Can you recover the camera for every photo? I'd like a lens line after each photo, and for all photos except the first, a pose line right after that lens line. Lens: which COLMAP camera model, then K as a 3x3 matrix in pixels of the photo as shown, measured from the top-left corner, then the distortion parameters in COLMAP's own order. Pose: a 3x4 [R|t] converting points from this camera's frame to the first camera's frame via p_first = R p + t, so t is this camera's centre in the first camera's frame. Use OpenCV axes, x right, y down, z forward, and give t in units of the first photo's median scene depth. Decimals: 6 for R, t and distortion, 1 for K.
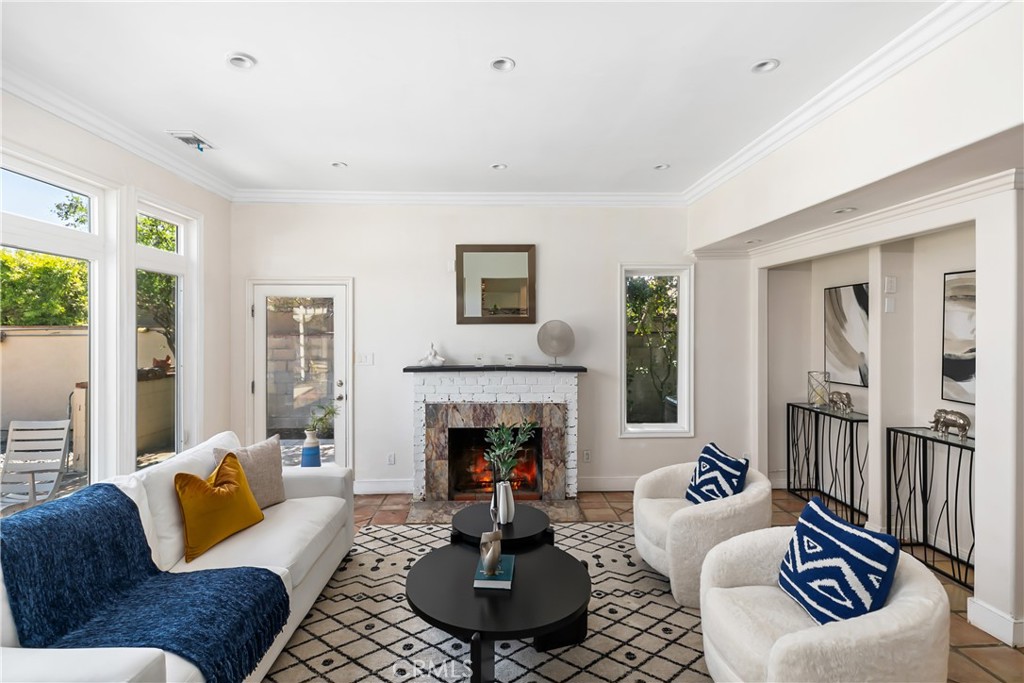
lens RADIAL K [[497.4, 0, 508.3], [0, 497.4, 337.0], [0, 0, 1]] dist [0.003086, 0.000430]
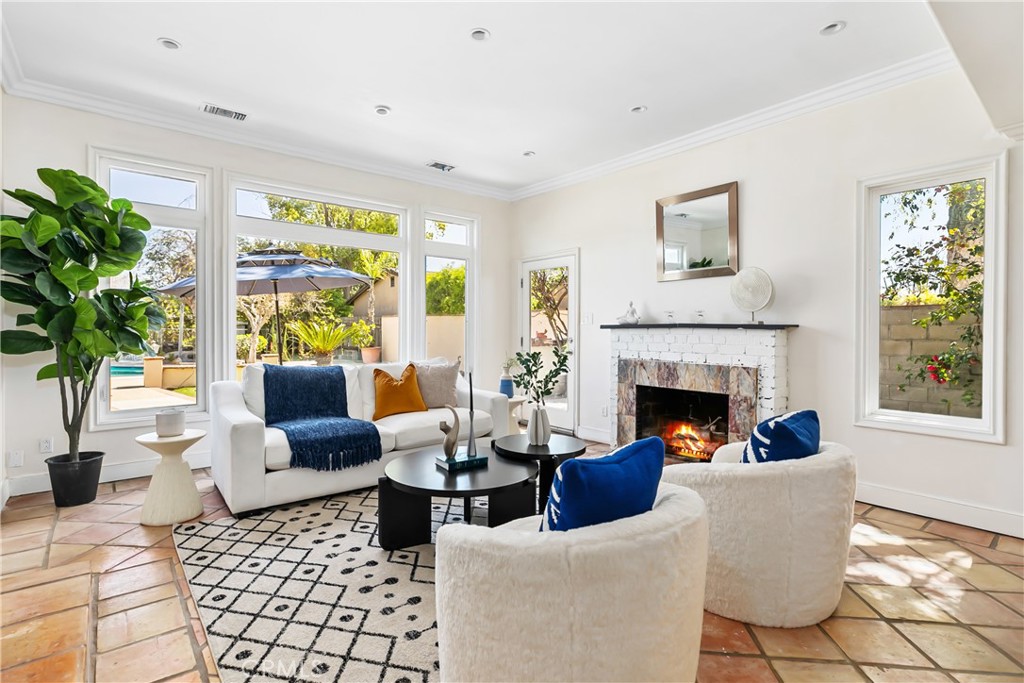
lens RADIAL K [[497.4, 0, 510.1], [0, 497.4, 336.8], [0, 0, 1]] dist [0.003086, 0.000430]
pose [[0.613109, 0.013350, -0.789886, 0.512591], [-0.011379, 0.999903, 0.008067, 0.080575], [0.789917, 0.004042, 0.613201, 0.181571]]
